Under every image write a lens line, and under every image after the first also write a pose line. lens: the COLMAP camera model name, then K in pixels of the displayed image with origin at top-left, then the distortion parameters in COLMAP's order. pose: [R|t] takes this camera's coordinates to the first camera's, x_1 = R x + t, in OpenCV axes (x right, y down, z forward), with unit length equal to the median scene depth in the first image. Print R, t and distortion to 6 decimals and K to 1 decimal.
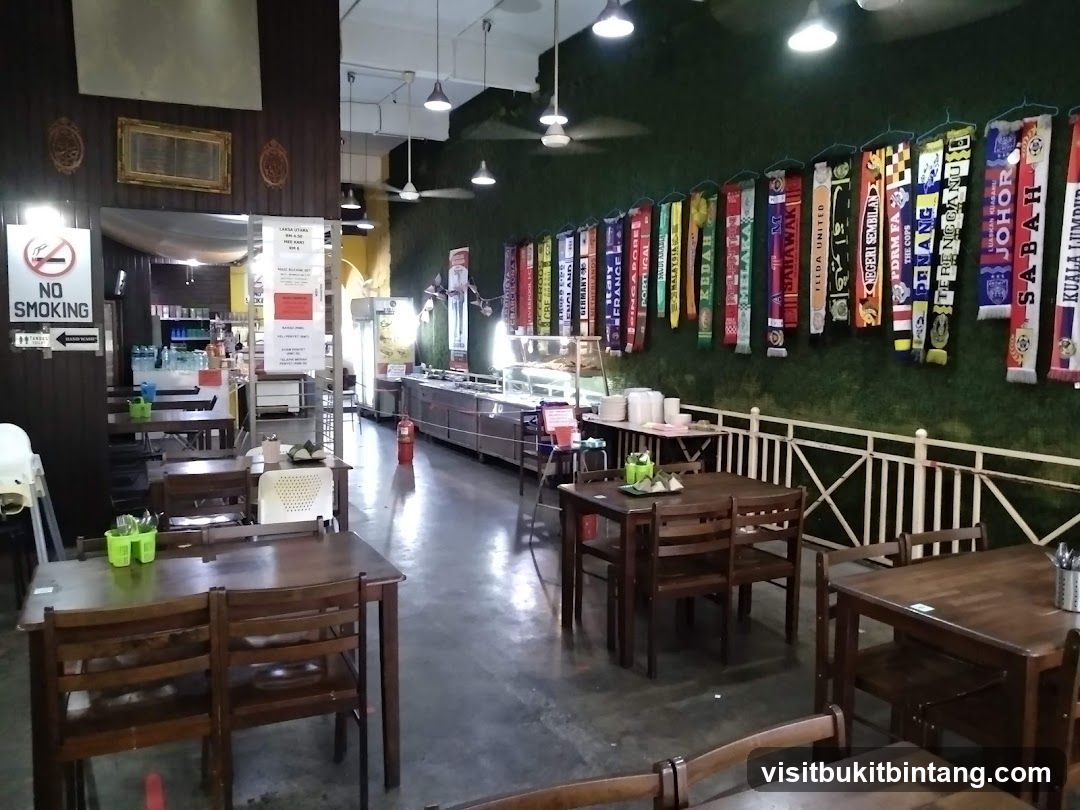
lens RADIAL K [[876.9, 0, 540.0], [0, 876.9, 405.0], [0, 0, 1]] dist [0.002603, 0.001108]
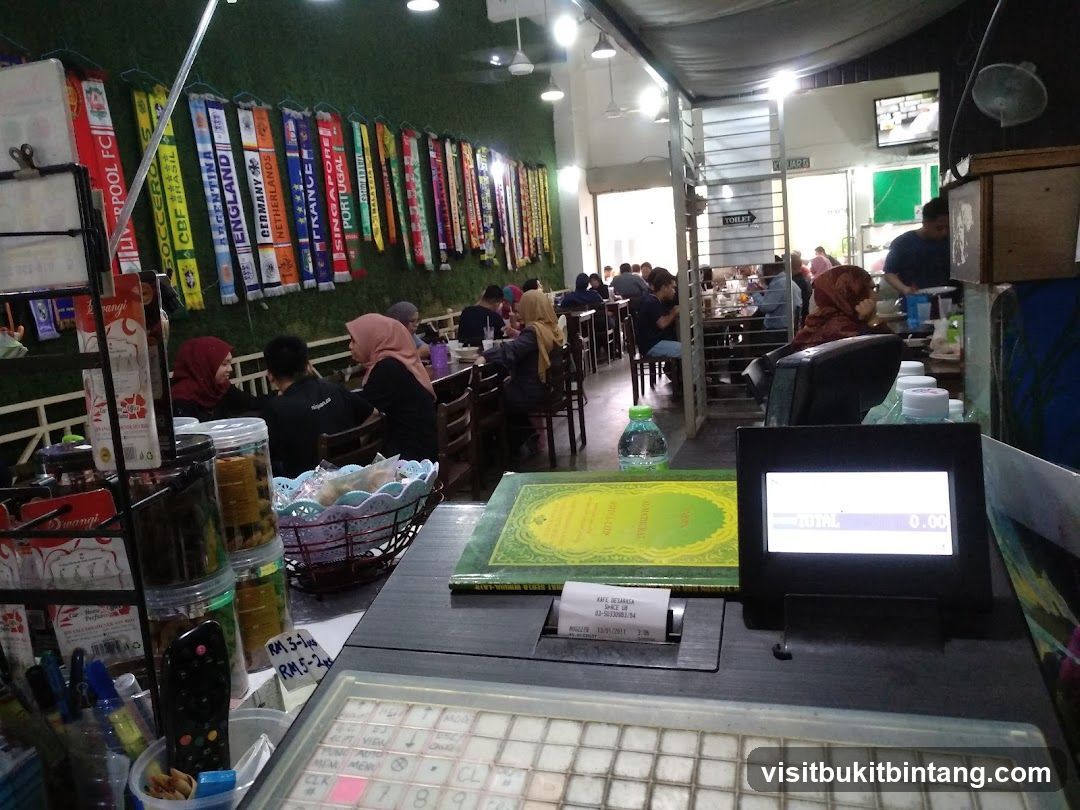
lens RADIAL K [[876.9, 0, 540.0], [0, 876.9, 405.0], [0, 0, 1]] dist [0.002603, 0.001108]
pose [[-0.711003, -0.072254, 0.699467, -0.699746], [0.127807, 0.964861, 0.229583, -0.126495], [-0.691477, 0.252631, -0.676785, 1.606690]]
